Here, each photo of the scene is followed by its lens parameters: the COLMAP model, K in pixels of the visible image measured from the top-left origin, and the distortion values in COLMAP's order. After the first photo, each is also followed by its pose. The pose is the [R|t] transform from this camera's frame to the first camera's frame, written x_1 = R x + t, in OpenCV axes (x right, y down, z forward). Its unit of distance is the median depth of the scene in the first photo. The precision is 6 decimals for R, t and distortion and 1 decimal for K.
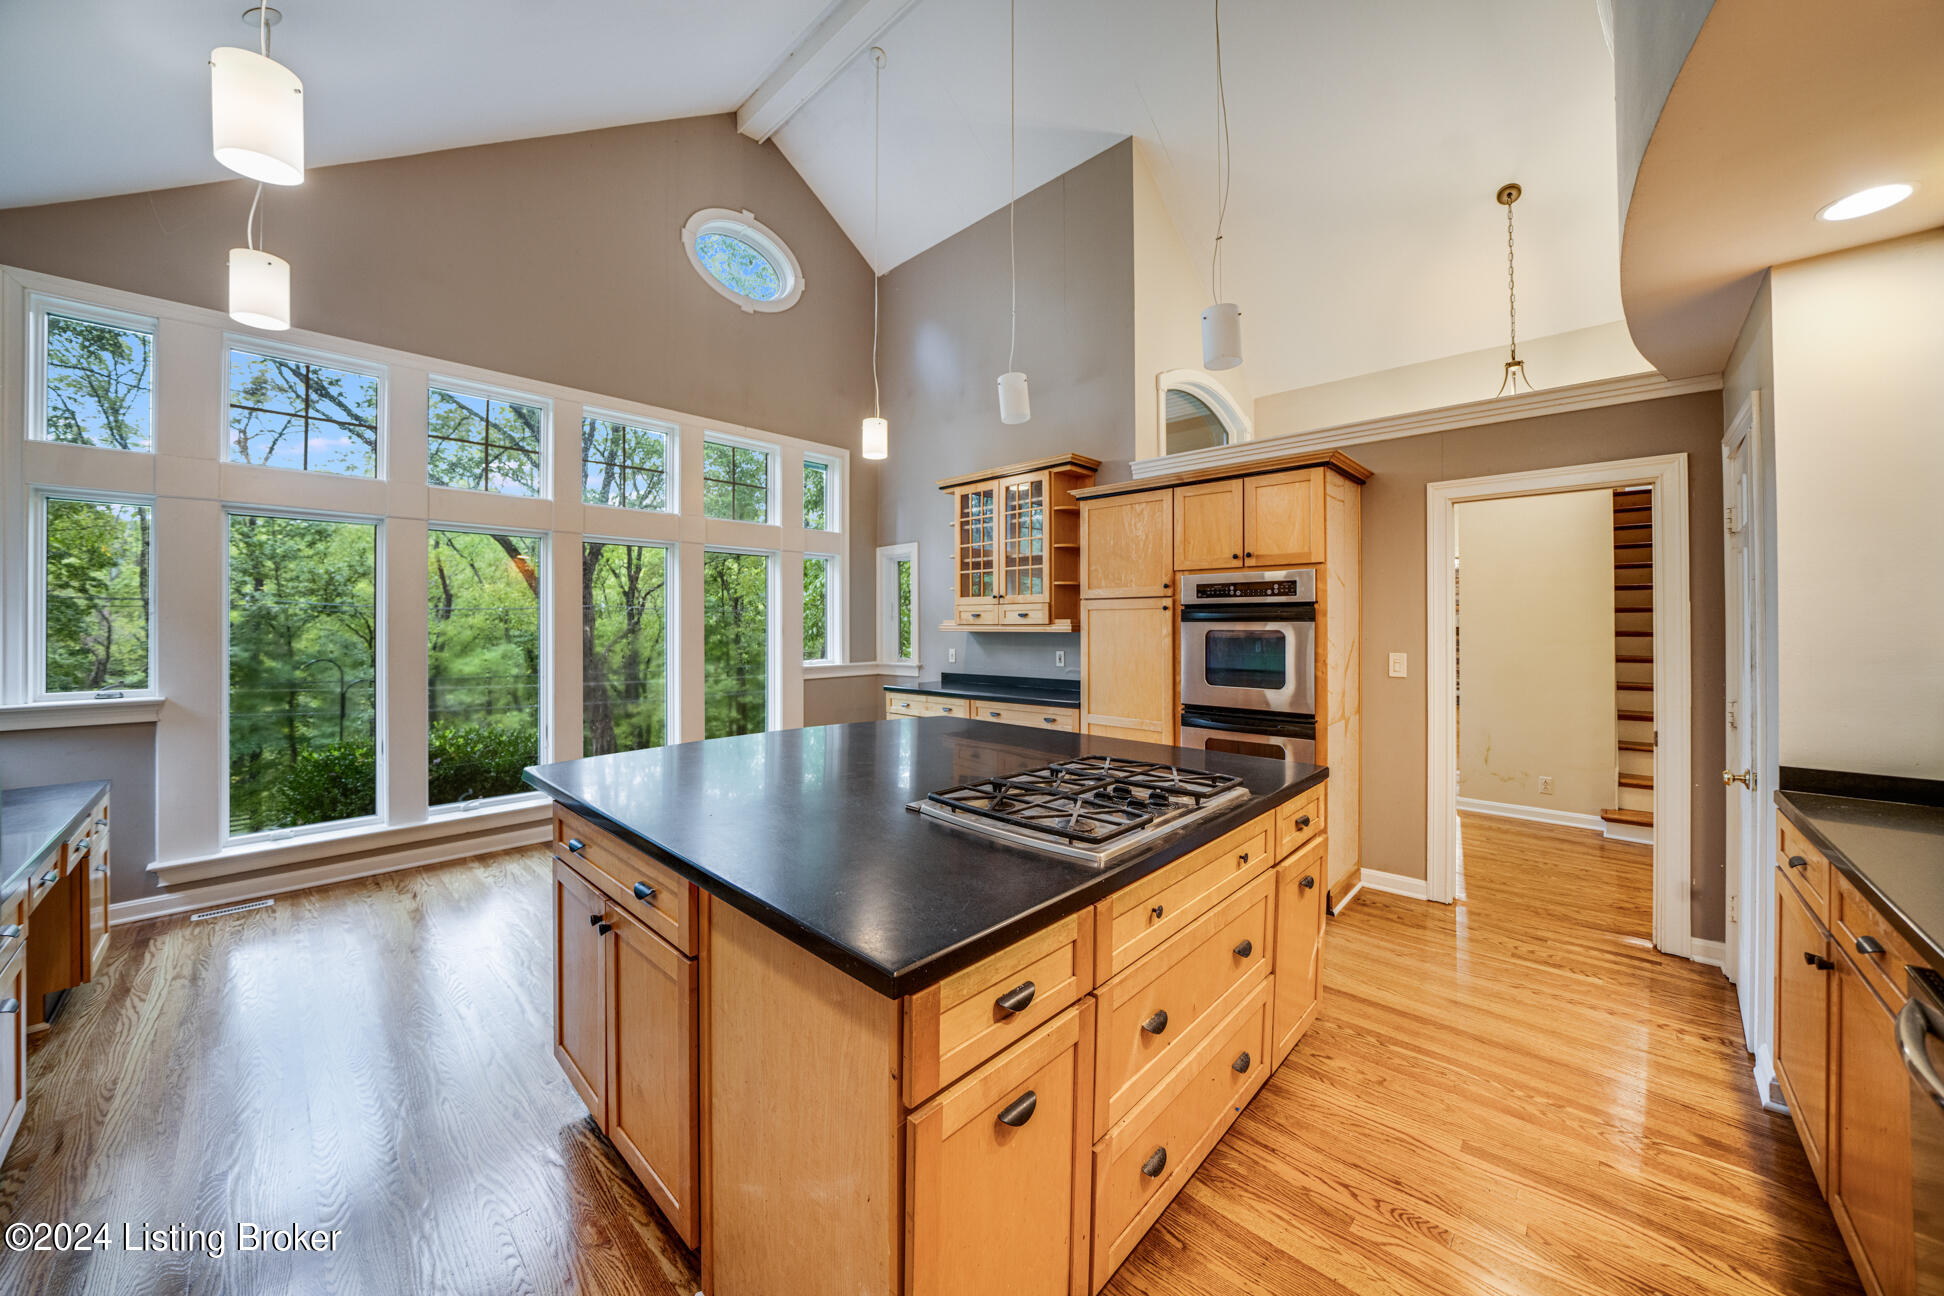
lens RADIAL K [[662.6, 0, 969.4], [0, 662.6, 627.4], [0, 0, 1]] dist [-0.003037, 0.000183]
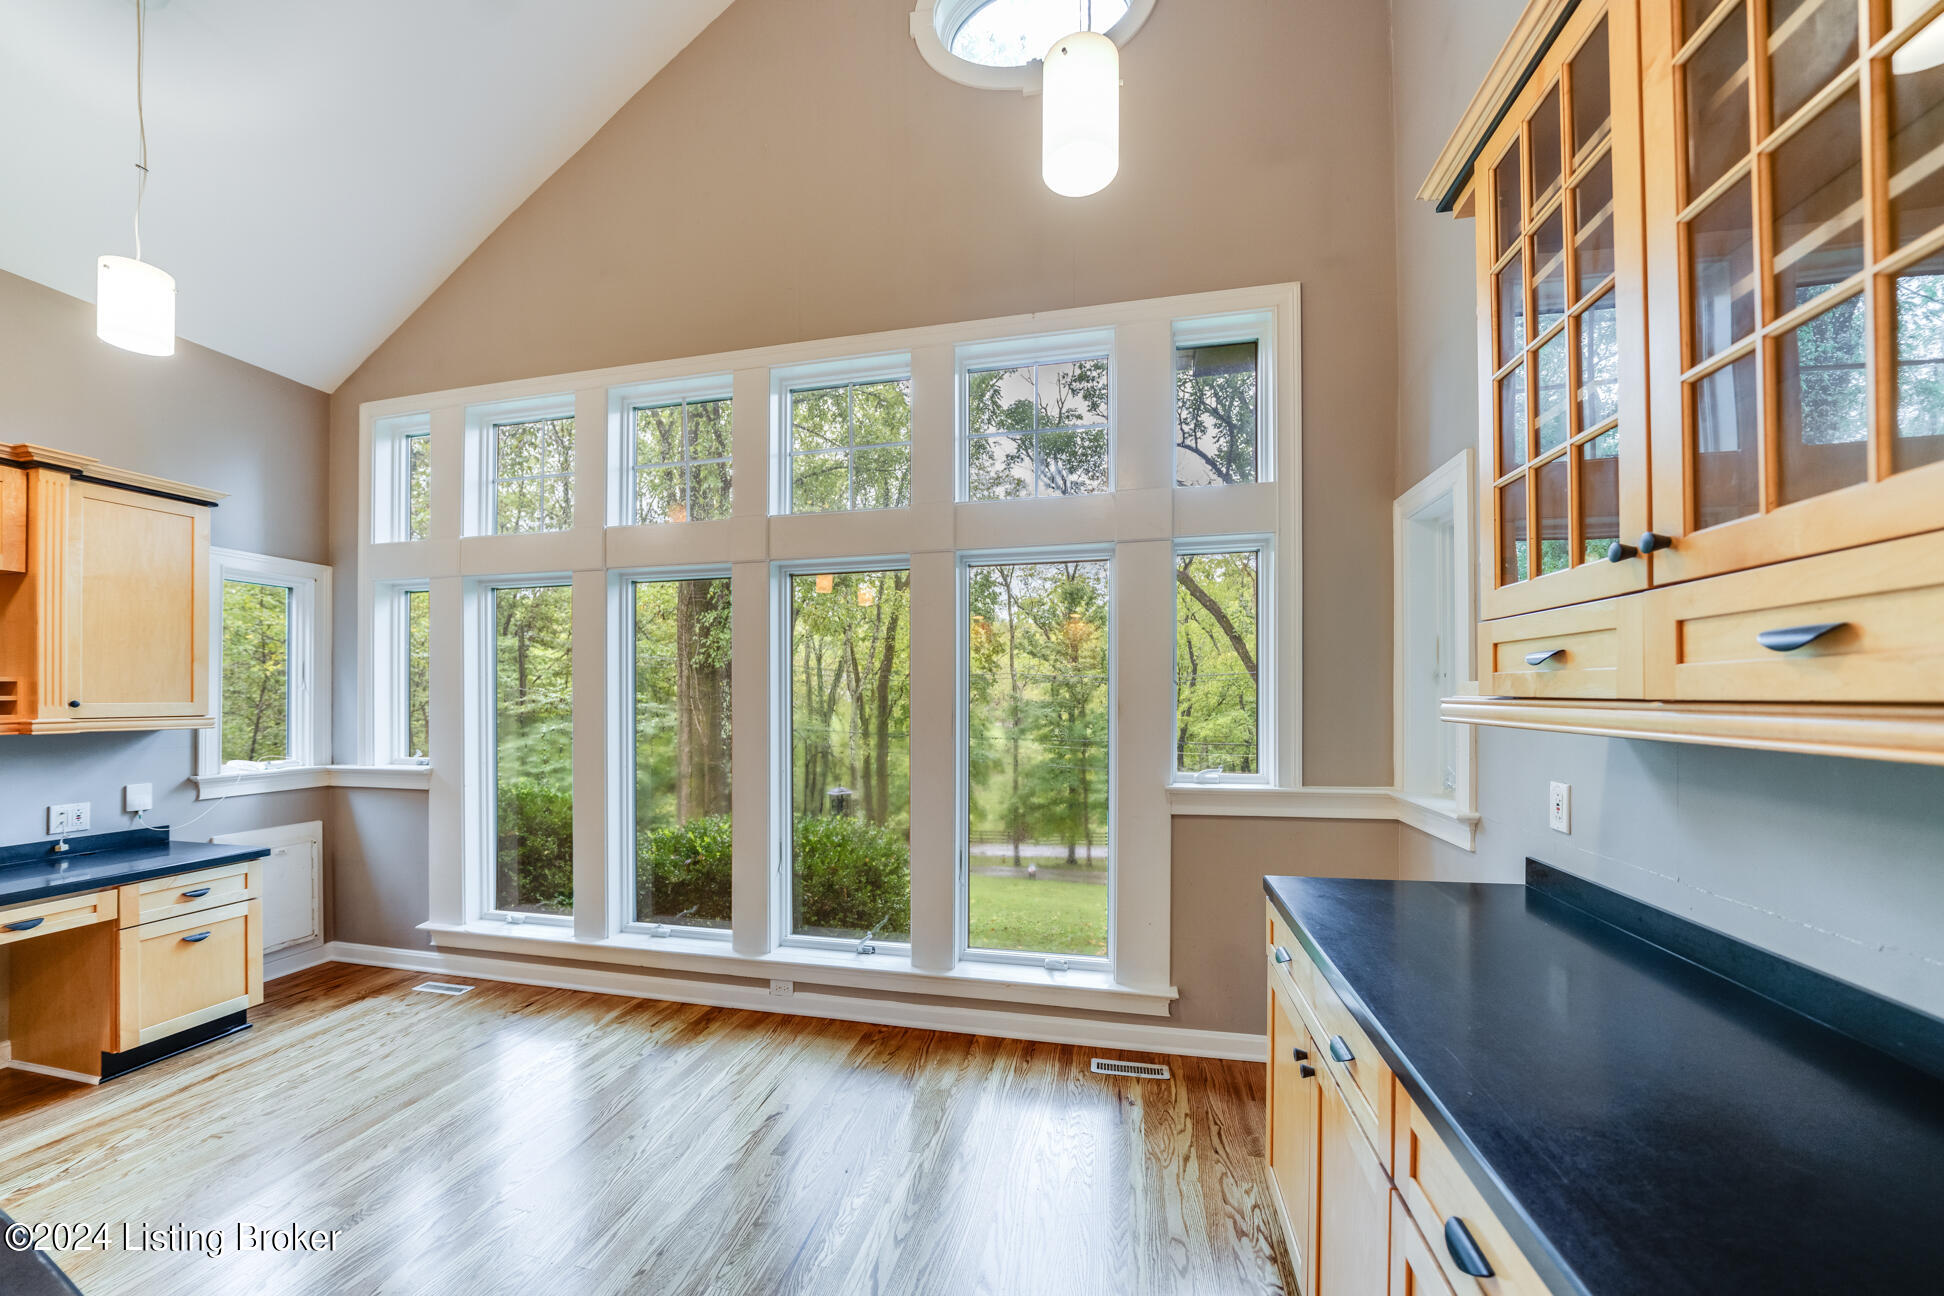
lens RADIAL K [[697.7, 0, 965.3], [0, 697.7, 688.6], [0, 0, 1]] dist [-0.002912, -0.000081]
pose [[0.506698, -0.008248, -0.862084, 0.102366], [0.002659, 0.999964, -0.008005, -0.005343], [0.862120, 0.001764, 0.506702, 0.653319]]
